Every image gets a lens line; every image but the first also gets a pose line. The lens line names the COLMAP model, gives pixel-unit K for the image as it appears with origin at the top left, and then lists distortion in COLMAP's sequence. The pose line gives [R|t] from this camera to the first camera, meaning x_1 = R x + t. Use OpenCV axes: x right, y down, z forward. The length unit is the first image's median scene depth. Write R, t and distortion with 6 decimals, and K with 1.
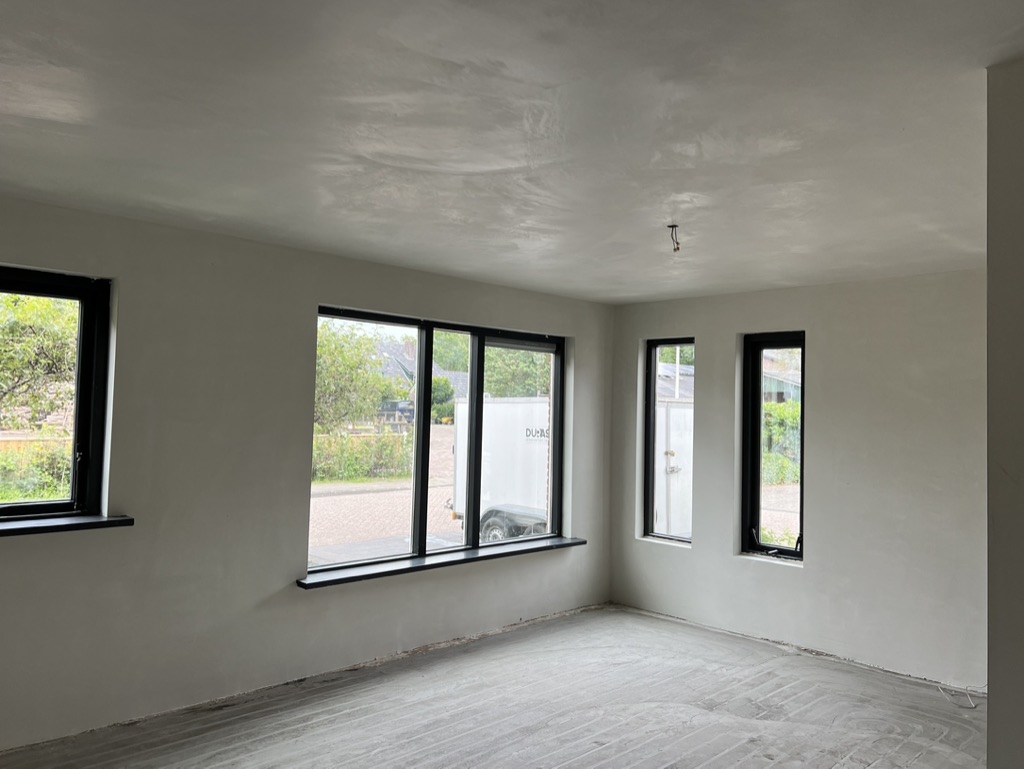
lens RADIAL K [[789.7, 0, 512.0], [0, 789.7, 384.5], [0, 0, 1]] dist [0.010538, 0.000576]
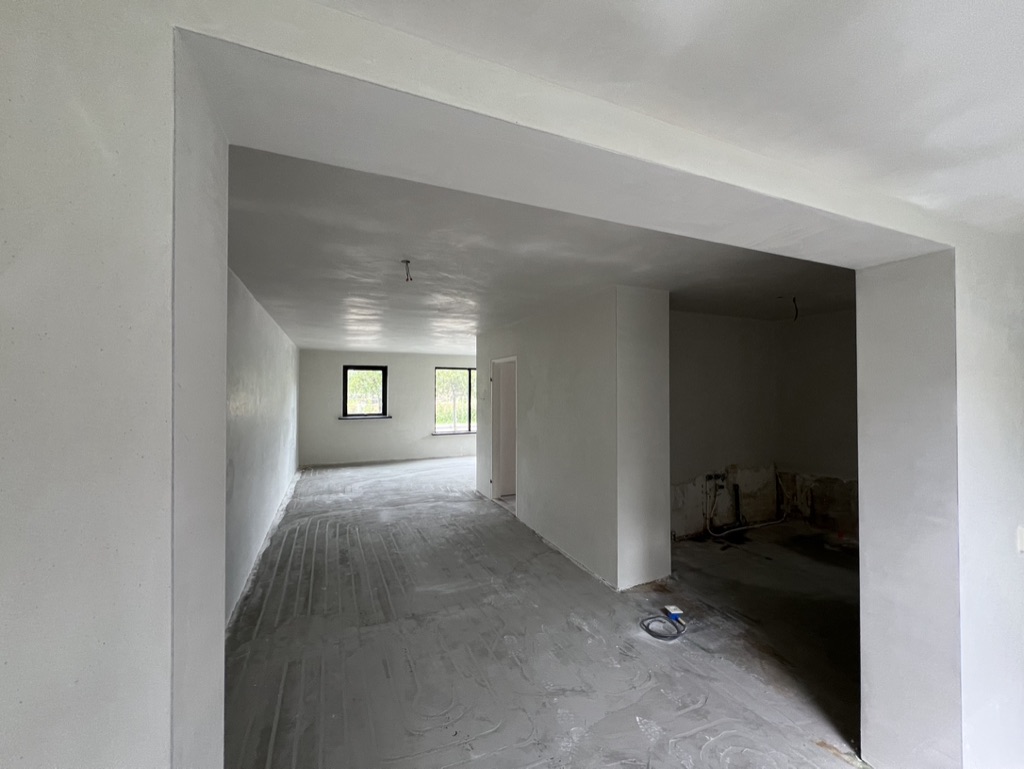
lens RADIAL K [[407.5, 0, 510.7], [0, 407.5, 383.1], [0, 0, 1]] dist [-0.000535, 0.000042]
pose [[0.930338, -0.034418, -0.365085, 0.850531], [0.039333, 0.999208, 0.006032, -0.013897], [0.364588, -0.019972, 0.930955, -0.800774]]
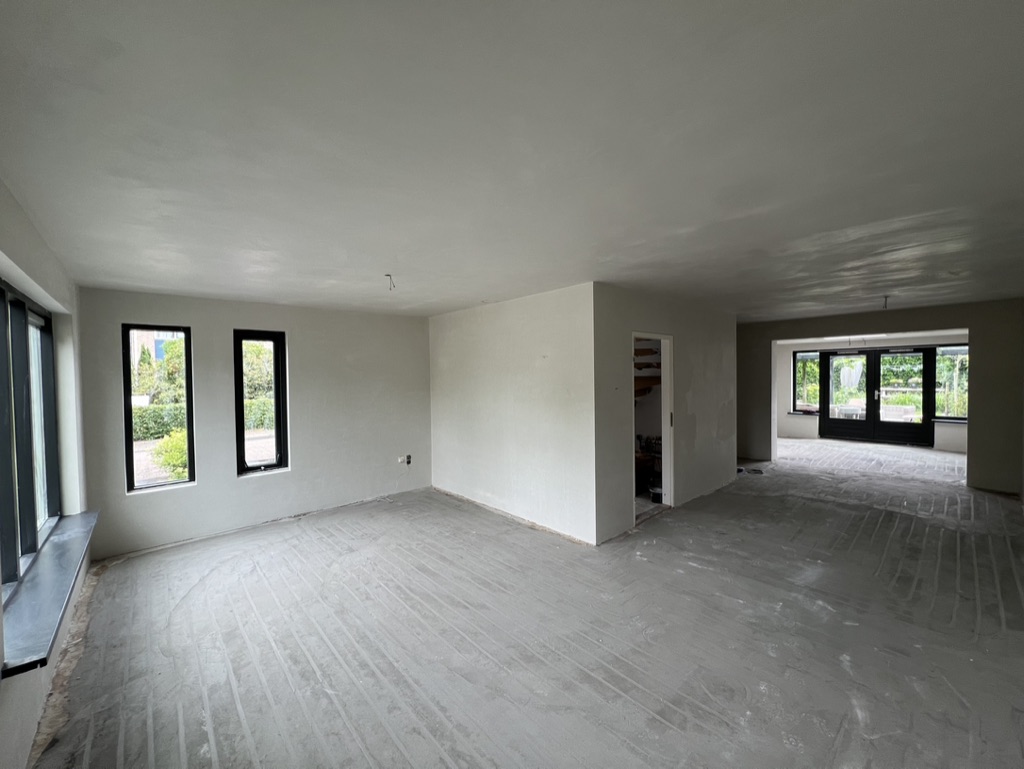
lens RADIAL K [[407.5, 0, 510.7], [0, 407.5, 383.1], [0, 0, 1]] dist [-0.000535, 0.000042]
pose [[0.058260, -0.054277, 0.996825, -0.546423], [-0.010845, 0.998428, 0.054998, -0.015747], [-0.998243, -0.014014, 0.057580, 0.534349]]
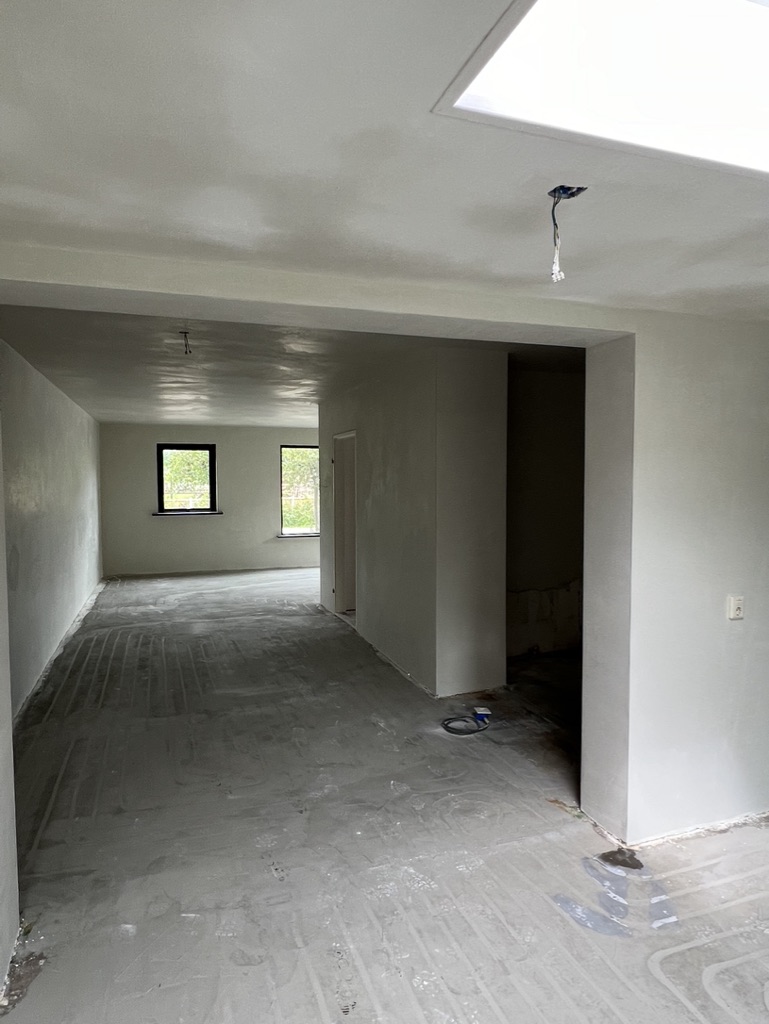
lens RADIAL K [[633.1, 0, 384.5], [0, 633.1, 512.0], [0, 0, 1]] dist [0.000299, 0.001318]
pose [[0.899512, -0.009097, -0.436802, 1.102195], [0.044492, 0.996493, 0.070868, -0.000430], [0.434625, -0.083181, 0.896762, -0.962895]]
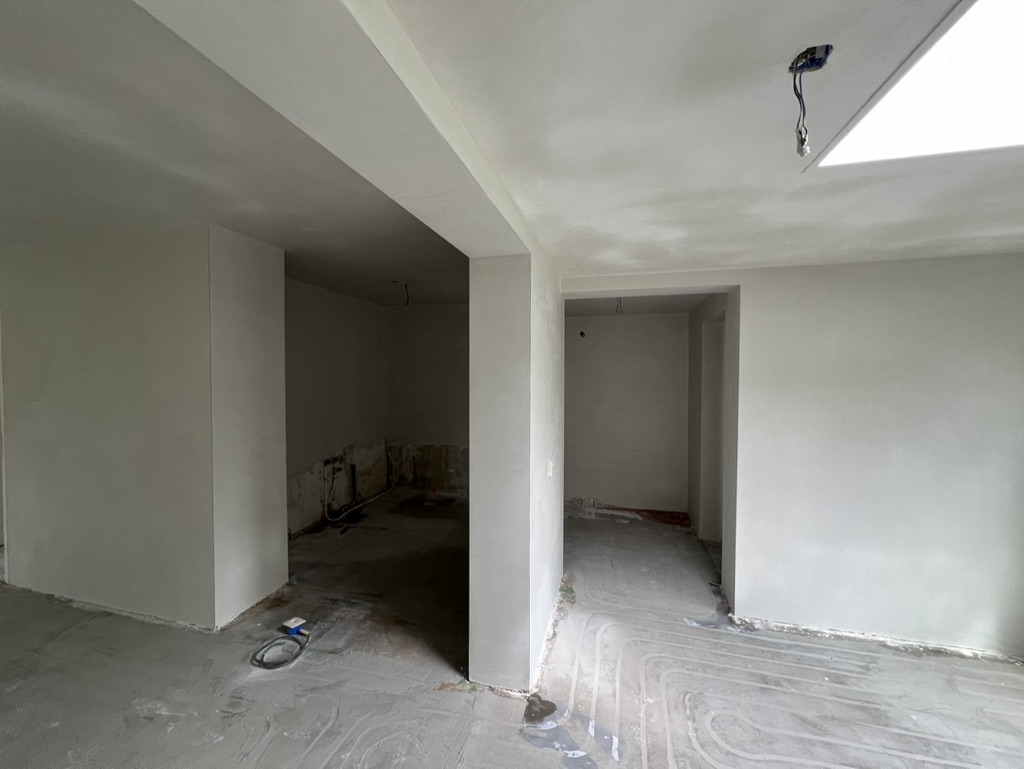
lens RADIAL K [[407.5, 0, 510.7], [0, 407.5, 383.1], [0, 0, 1]] dist [-0.000535, 0.000042]
pose [[0.865697, -0.038419, 0.499092, 0.834557], [0.006186, 0.997795, 0.066078, -0.001570], [-0.500530, -0.054117, 0.864026, -0.725641]]
